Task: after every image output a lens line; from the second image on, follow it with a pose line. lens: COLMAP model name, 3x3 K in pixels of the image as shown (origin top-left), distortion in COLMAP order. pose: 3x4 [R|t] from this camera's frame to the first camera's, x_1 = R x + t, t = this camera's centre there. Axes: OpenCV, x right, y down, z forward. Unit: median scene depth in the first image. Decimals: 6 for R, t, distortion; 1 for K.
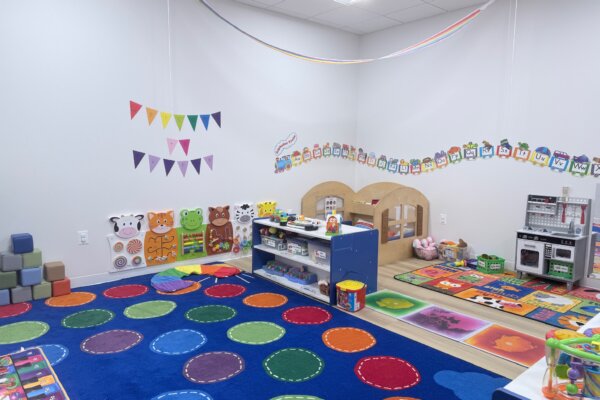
lens RADIAL K [[421.8, 0, 297.9], [0, 421.8, 200.1], [0, 0, 1]] dist [0.089086, -0.122056]
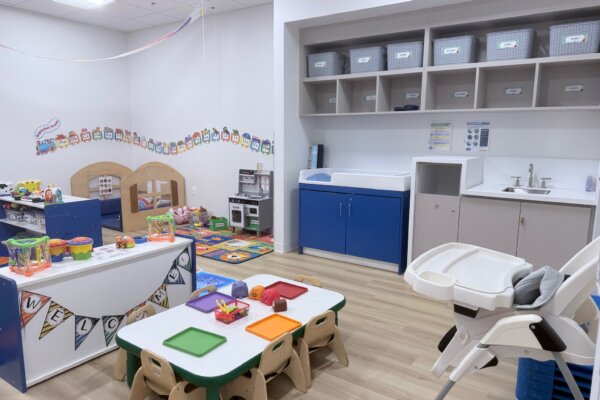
lens RADIAL K [[421.8, 0, 297.9], [0, 421.8, 200.1], [0, 0, 1]] dist [0.089086, -0.122056]
pose [[0.963759, -0.042682, 0.263338, 0.361318], [0.031718, 0.998449, 0.045748, 0.028531], [-0.264882, -0.035737, 0.963618, -0.312539]]
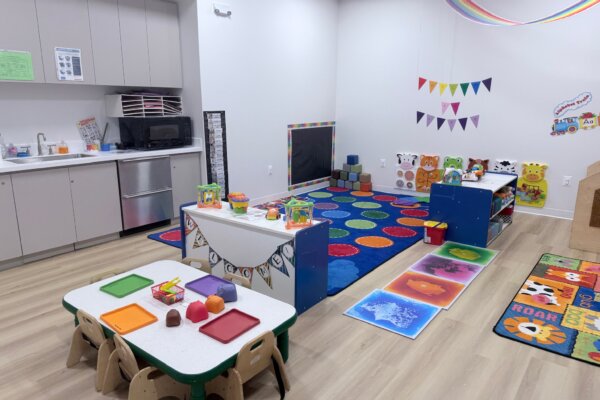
lens RADIAL K [[421.8, 0, 297.9], [0, 421.8, 200.1], [0, 0, 1]] dist [0.089086, -0.122056]
pose [[0.222793, 0.212703, -0.951378, 0.944622], [-0.114961, 0.974830, 0.191025, -0.047182], [0.968064, 0.066812, 0.241638, 0.240990]]
